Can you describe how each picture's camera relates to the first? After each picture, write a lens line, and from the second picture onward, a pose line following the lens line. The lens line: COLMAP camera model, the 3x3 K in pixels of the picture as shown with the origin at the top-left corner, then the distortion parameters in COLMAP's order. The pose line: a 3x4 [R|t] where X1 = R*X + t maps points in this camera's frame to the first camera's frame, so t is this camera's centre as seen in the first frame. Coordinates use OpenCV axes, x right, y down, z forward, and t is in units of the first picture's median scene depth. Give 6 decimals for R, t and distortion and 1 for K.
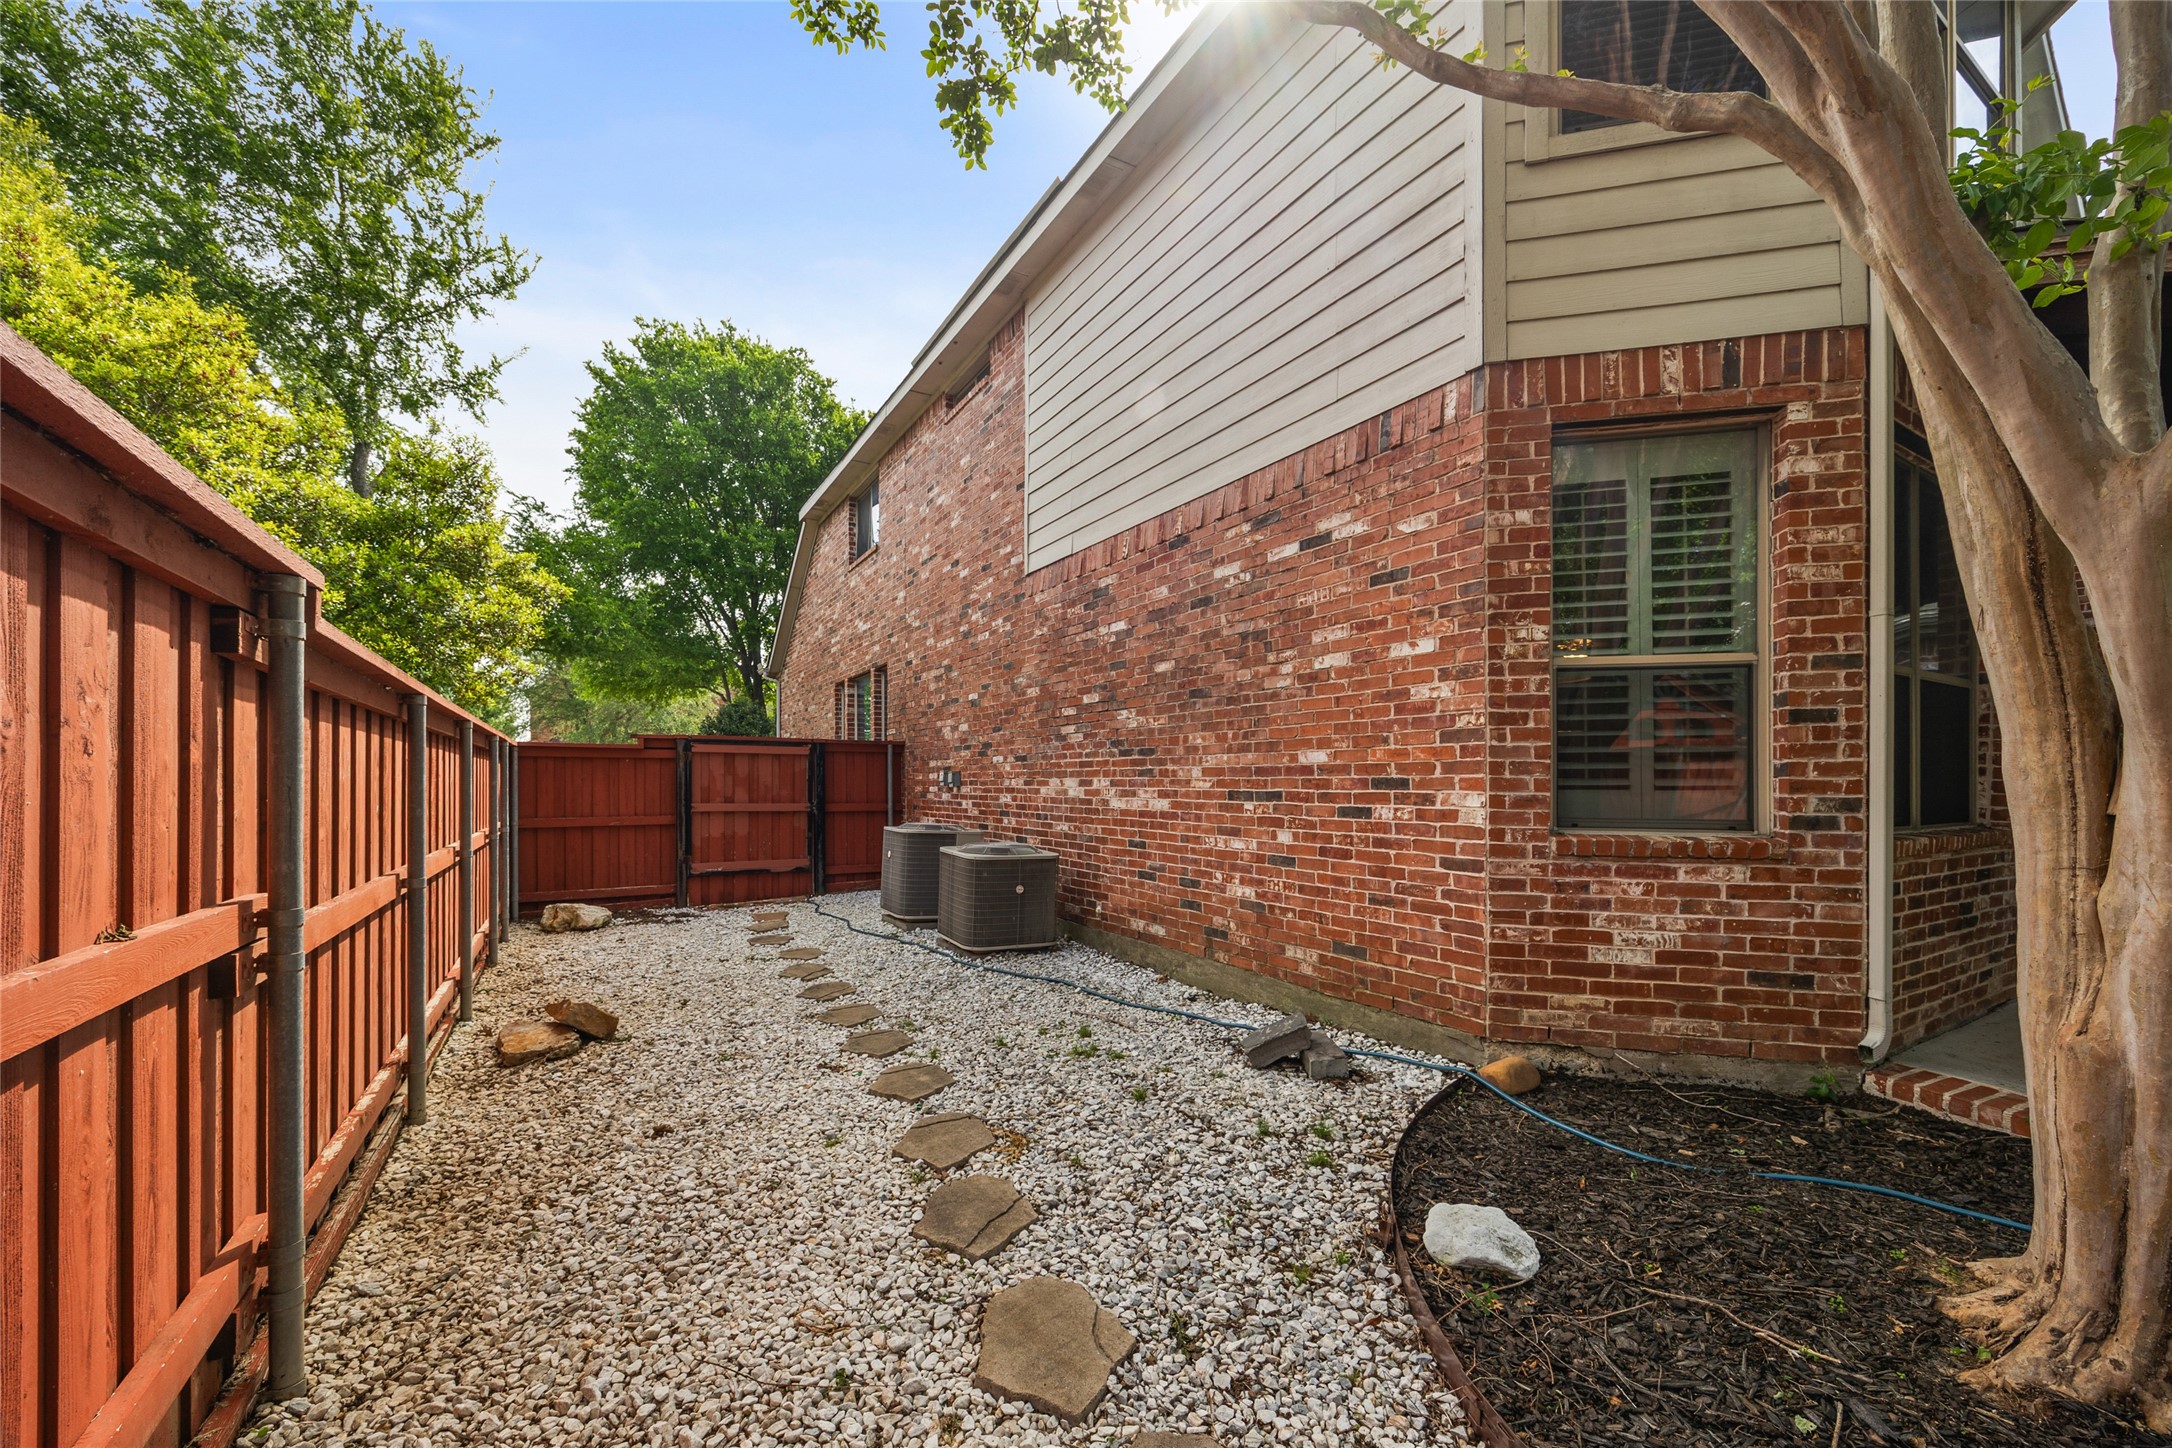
lens RADIAL K [[853.0, 0, 1096.7], [0, 853.0, 779.8], [0, 0, 1]] dist [-0.000595, 0.000006]
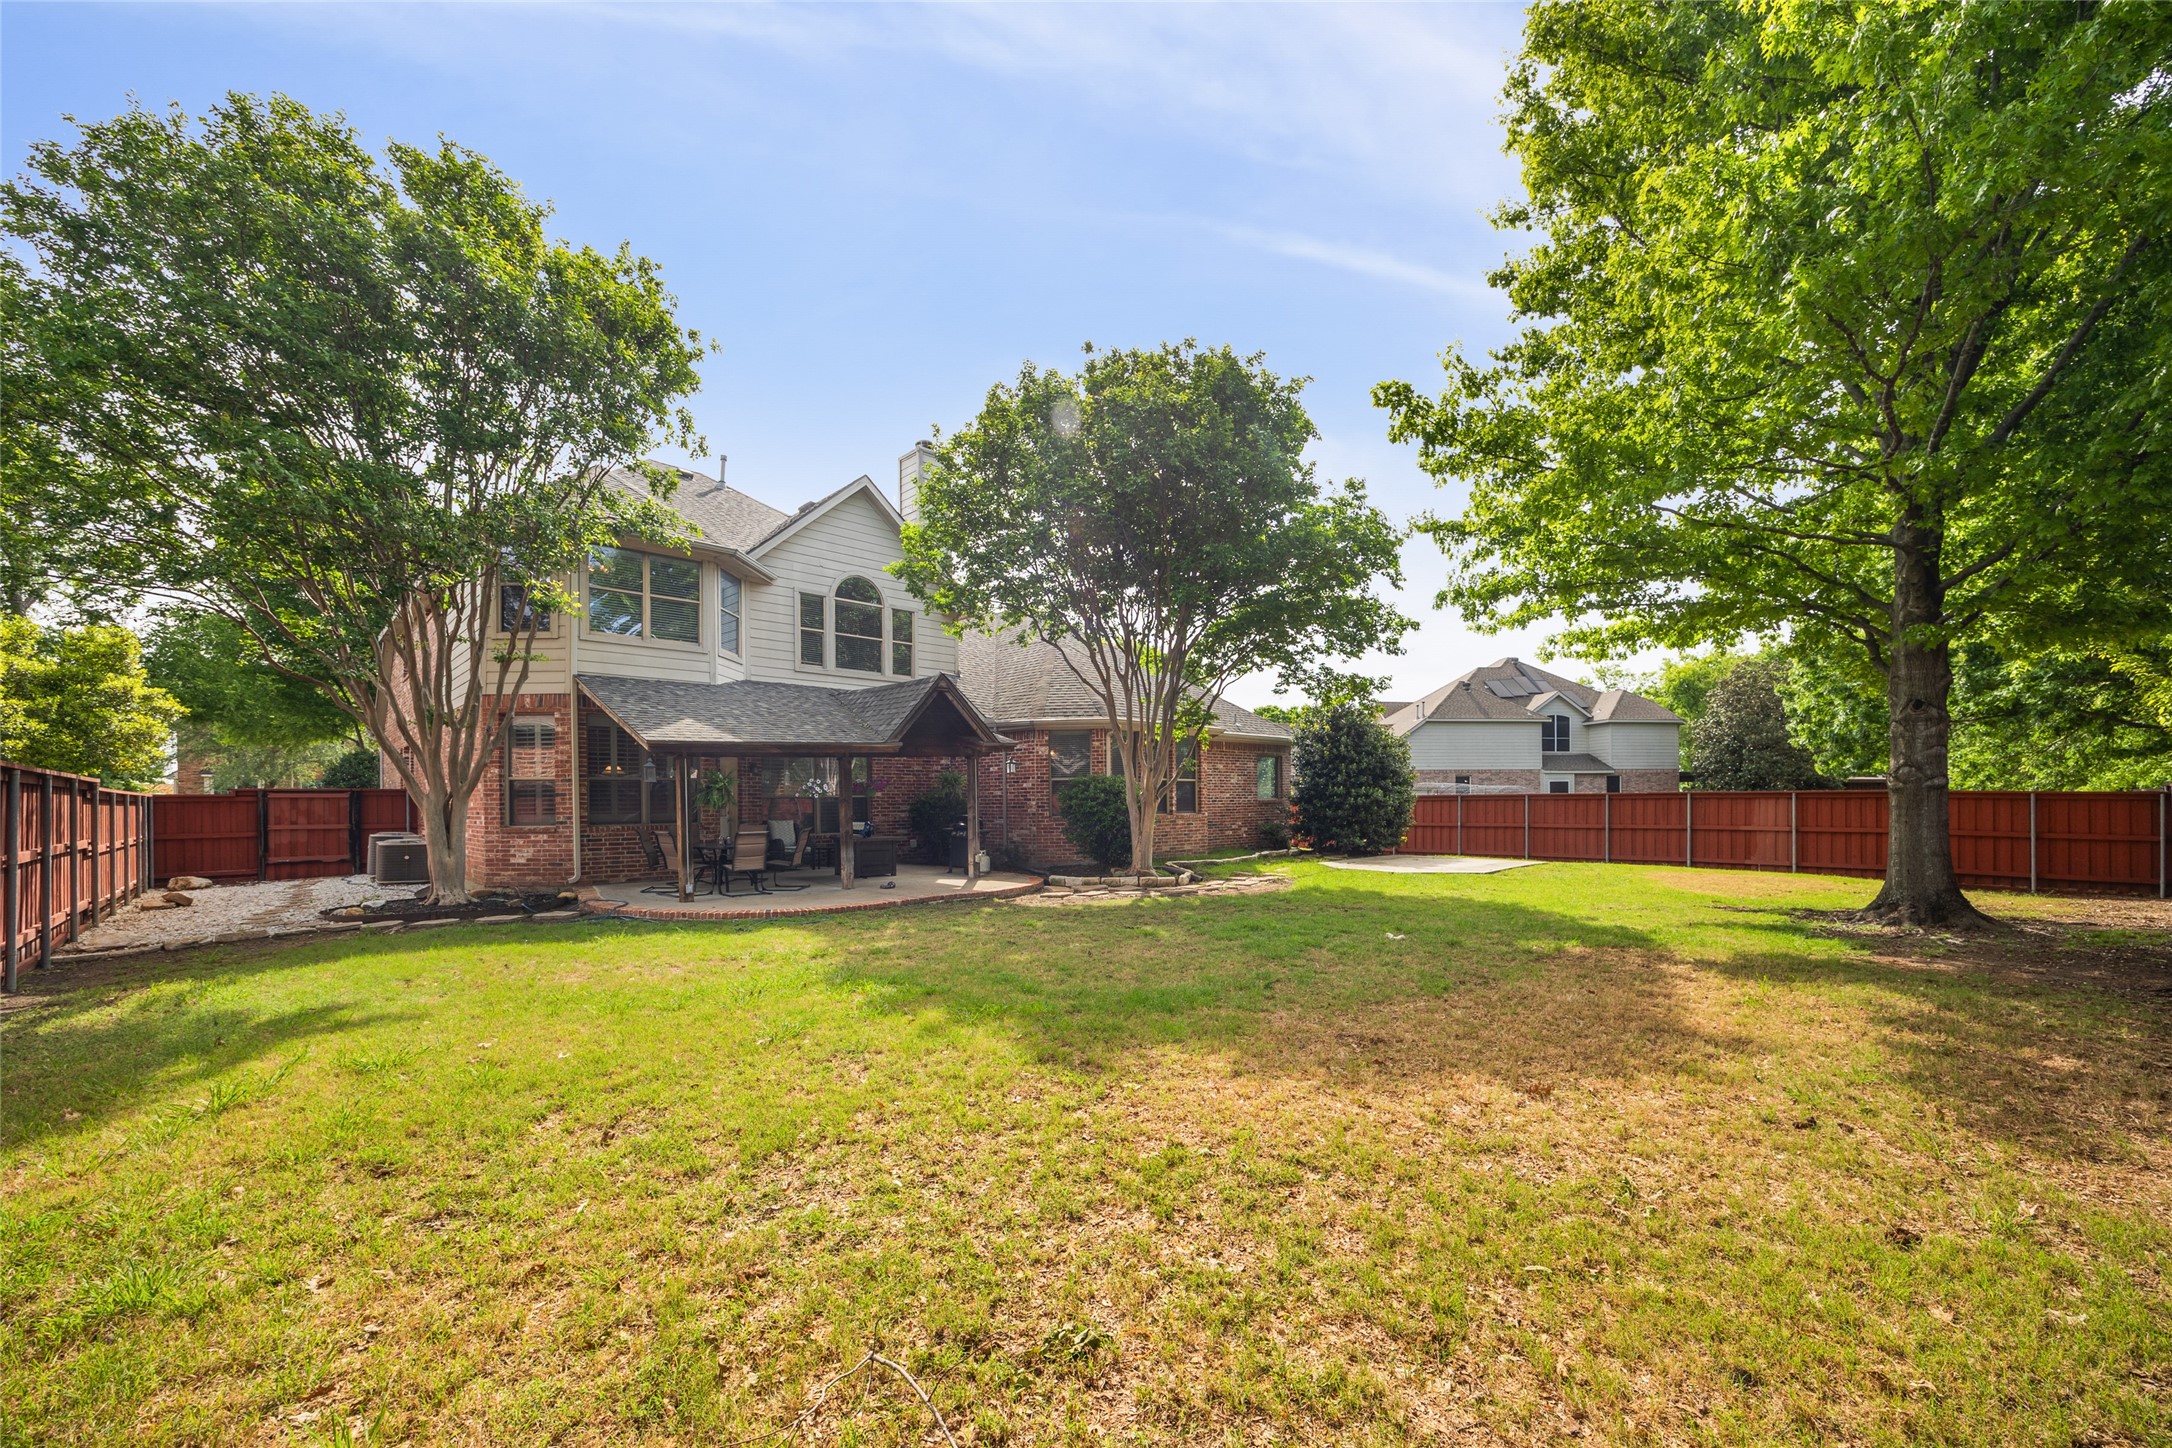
lens RADIAL K [[853.0, 0, 1079.3], [0, 853.0, 799.2], [0, 0, 1]] dist [-0.000595, 0.000006]
pose [[0.975444, -0.009701, 0.220034, 0.975694], [0.009768, 0.999952, 0.000781, -0.015176], [-0.220031, 0.001388, 0.975492, -1.391472]]
